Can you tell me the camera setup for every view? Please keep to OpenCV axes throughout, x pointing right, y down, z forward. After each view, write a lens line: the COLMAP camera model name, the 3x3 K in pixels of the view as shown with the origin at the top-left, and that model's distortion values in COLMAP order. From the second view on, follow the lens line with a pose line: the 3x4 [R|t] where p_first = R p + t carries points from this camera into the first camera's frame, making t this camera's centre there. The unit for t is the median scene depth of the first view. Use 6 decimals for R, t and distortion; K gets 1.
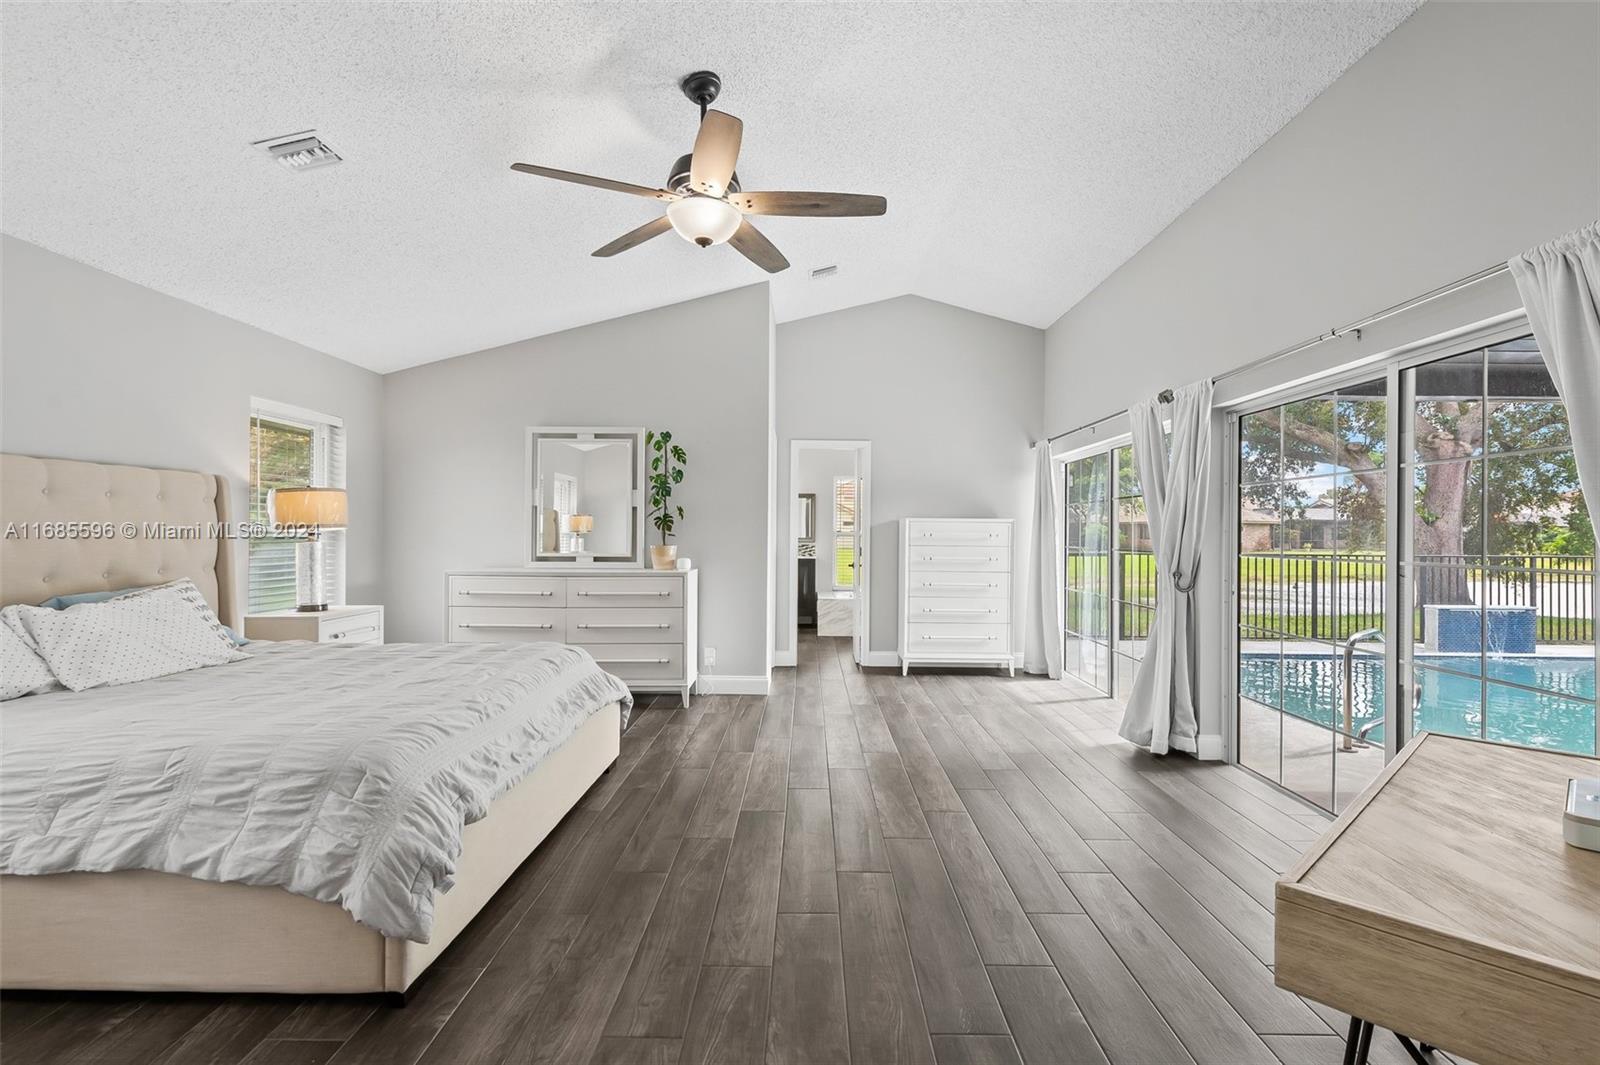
lens RADIAL K [[756.3, 0, 804.0], [0, 756.3, 540.7], [0, 0, 1]] dist [0.013810, -0.004352]
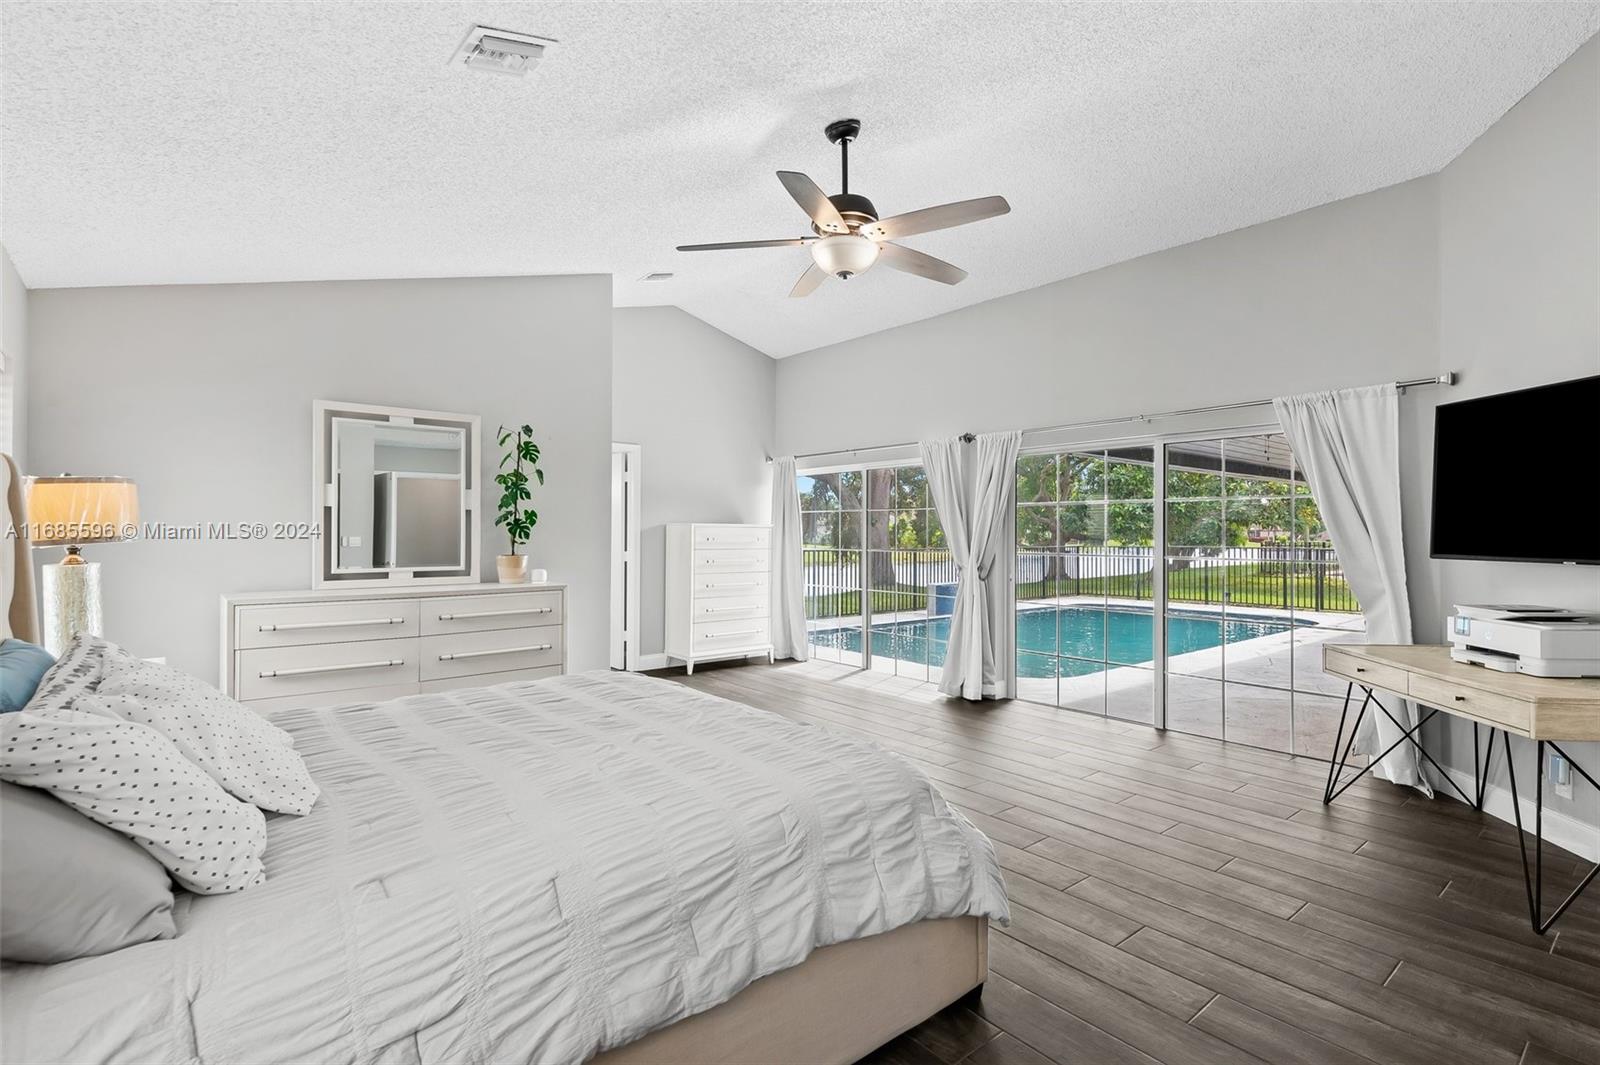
lens RADIAL K [[756.3, 0, 806.0], [0, 756.3, 542.1], [0, 0, 1]] dist [0.013810, -0.004352]
pose [[0.763756, -0.011047, 0.645410, -0.661531], [0.007662, 0.999938, 0.008049, -0.018047], [-0.645459, -0.001202, 0.763794, 0.162118]]
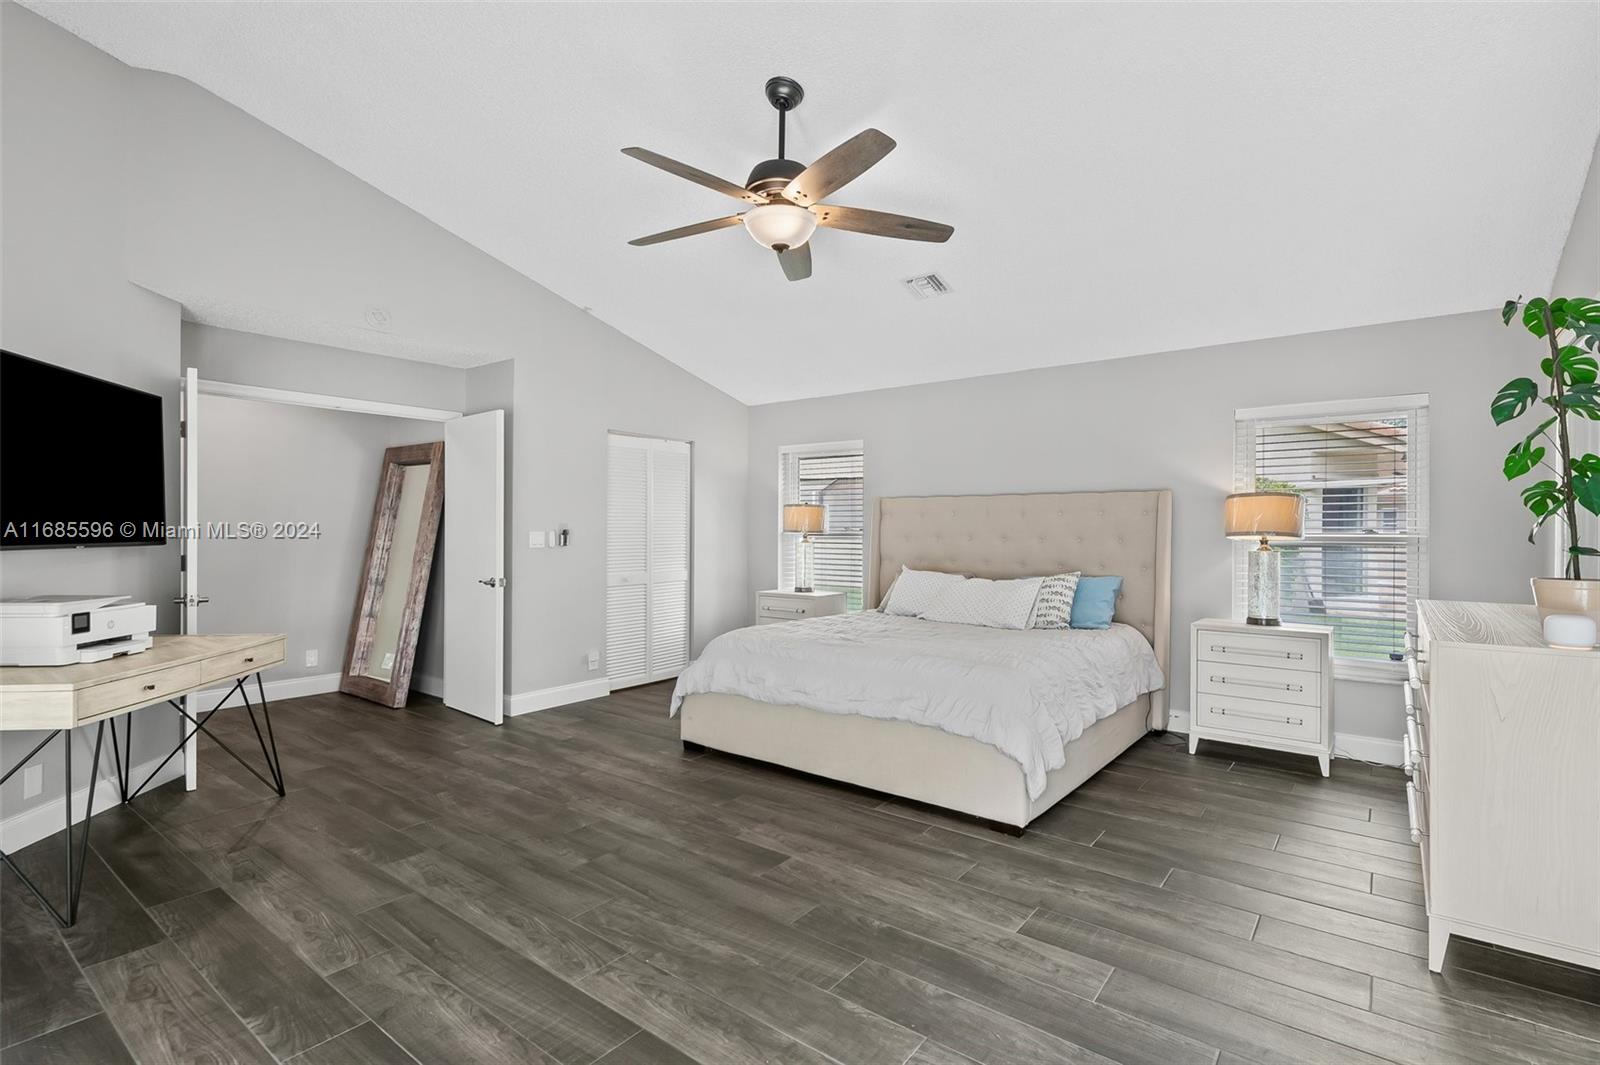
lens RADIAL K [[756.3, 0, 800.4], [0, 756.3, 525.1], [0, 0, 1]] dist [0.013810, -0.004352]
pose [[-0.613640, -0.018423, -0.789371, 0.494600], [-0.016114, 0.999812, -0.010808, -0.011655], [0.789421, 0.006088, -0.613822, 1.260218]]
